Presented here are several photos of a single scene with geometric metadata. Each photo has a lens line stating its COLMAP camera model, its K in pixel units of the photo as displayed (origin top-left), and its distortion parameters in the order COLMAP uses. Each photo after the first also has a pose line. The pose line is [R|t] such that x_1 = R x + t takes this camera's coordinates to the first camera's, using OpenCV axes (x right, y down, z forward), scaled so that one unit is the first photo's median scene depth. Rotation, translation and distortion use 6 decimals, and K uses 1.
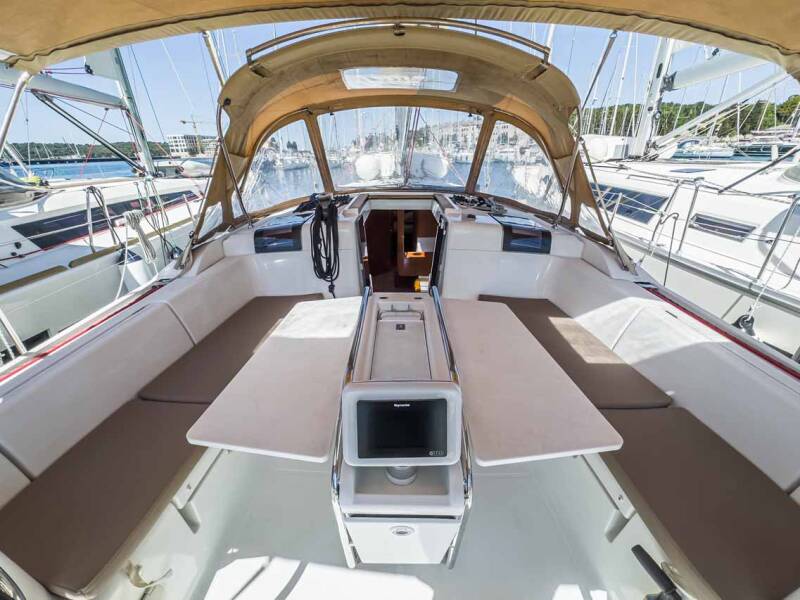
lens RADIAL K [[341.5, 0, 396.0], [0, 341.5, 296.3], [0, 0, 1]] dist [-0.008053, 0.000653]
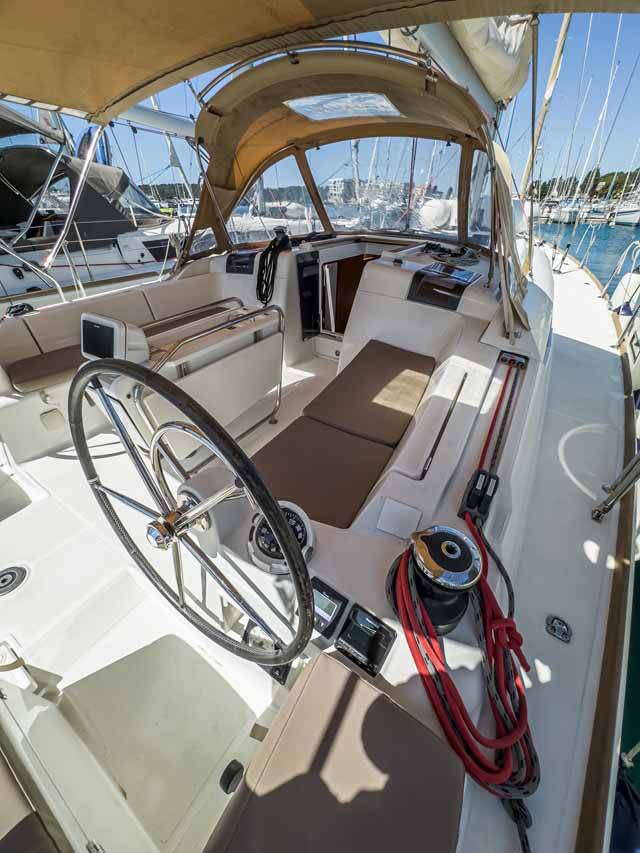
lens RADIAL K [[348.8, 0, 319.4], [0, 348.8, 429.2], [0, 0, 1]] dist [-0.003106, -0.000836]
pose [[0.838449, 0.318631, -0.442129, 0.708283], [-0.234902, 0.943340, 0.234375, 0.046211], [0.491757, -0.092654, 0.865789, -0.028323]]
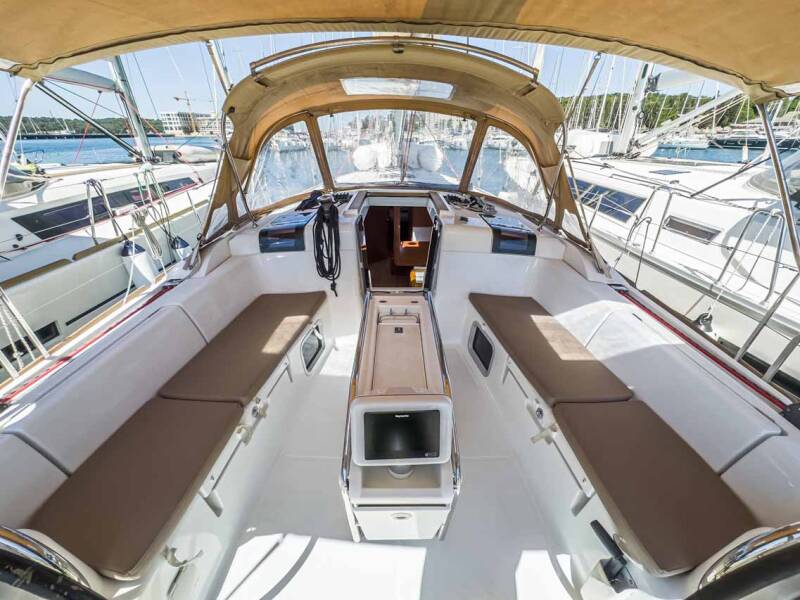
lens RADIAL K [[327.1, 0, 404.1], [0, 327.1, 296.3], [0, 0, 1]] dist [-0.003106, -0.000836]
pose [[0.999250, 0.003069, 0.038609, -0.007048], [-0.005325, 0.998274, 0.058478, -0.056938], [-0.038363, -0.058640, 0.997542, -0.038805]]
